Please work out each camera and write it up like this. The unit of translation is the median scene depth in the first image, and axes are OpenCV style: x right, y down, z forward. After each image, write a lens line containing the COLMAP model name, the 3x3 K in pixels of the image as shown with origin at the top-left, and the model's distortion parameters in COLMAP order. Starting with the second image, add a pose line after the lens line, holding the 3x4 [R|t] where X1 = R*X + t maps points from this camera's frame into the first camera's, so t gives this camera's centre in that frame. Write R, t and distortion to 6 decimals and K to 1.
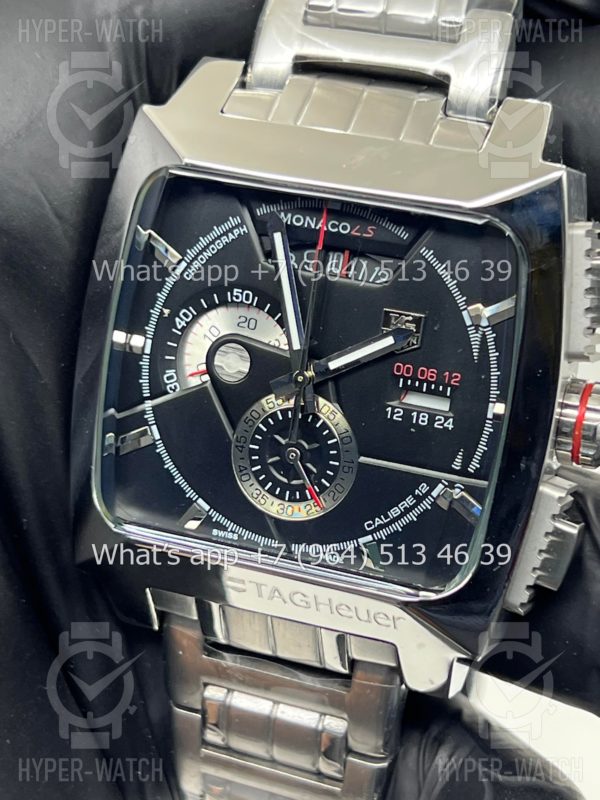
lens RADIAL K [[1817.2, 0, 300.0], [0, 1817.2, 400.0], [0, 0, 1]] dist [0.162124, -0.001016]
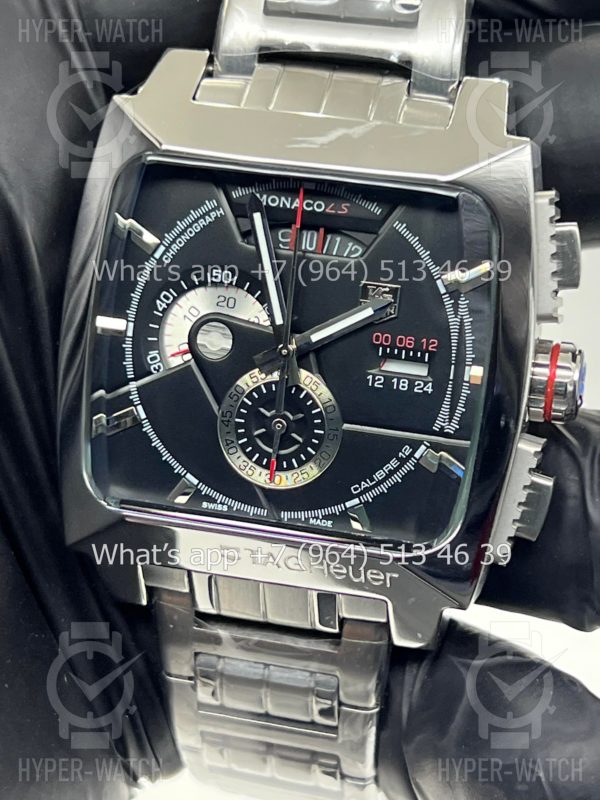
lens RADIAL K [[1817.2, 0, 300.0], [0, 1817.2, 400.0], [0, 0, 1]] dist [0.162124, -0.001016]
pose [[0.994130, -0.048791, 0.096567, -0.091467], [0.049487, 0.998763, -0.004822, 0.020917], [-0.096212, 0.009572, 0.995315, -0.039328]]
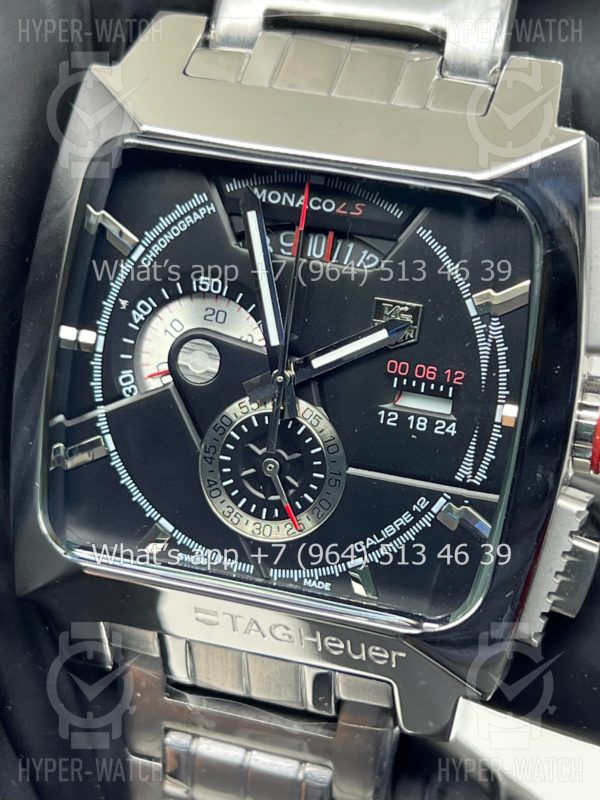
lens RADIAL K [[1817.2, 0, 300.0], [0, 1817.2, 400.0], [0, 0, 1]] dist [0.162124, -0.001016]
pose [[0.998104, -0.010409, 0.060657, -0.042289], [0.010602, 0.999940, -0.002863, 0.000904], [-0.060624, 0.003500, 0.998155, 0.129267]]
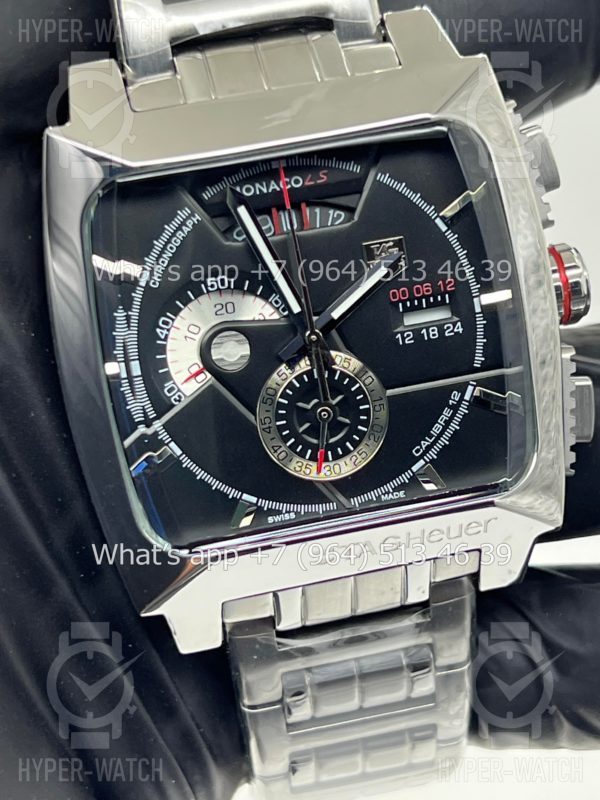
lens RADIAL K [[1817.2, 0, 300.0], [0, 1817.2, 400.0], [0, 0, 1]] dist [0.162124, -0.001016]
pose [[0.851599, -0.354966, 0.385717, -0.394888], [0.355794, 0.931789, 0.071970, -0.053371], [-0.384953, 0.075946, 0.919806, 0.088711]]
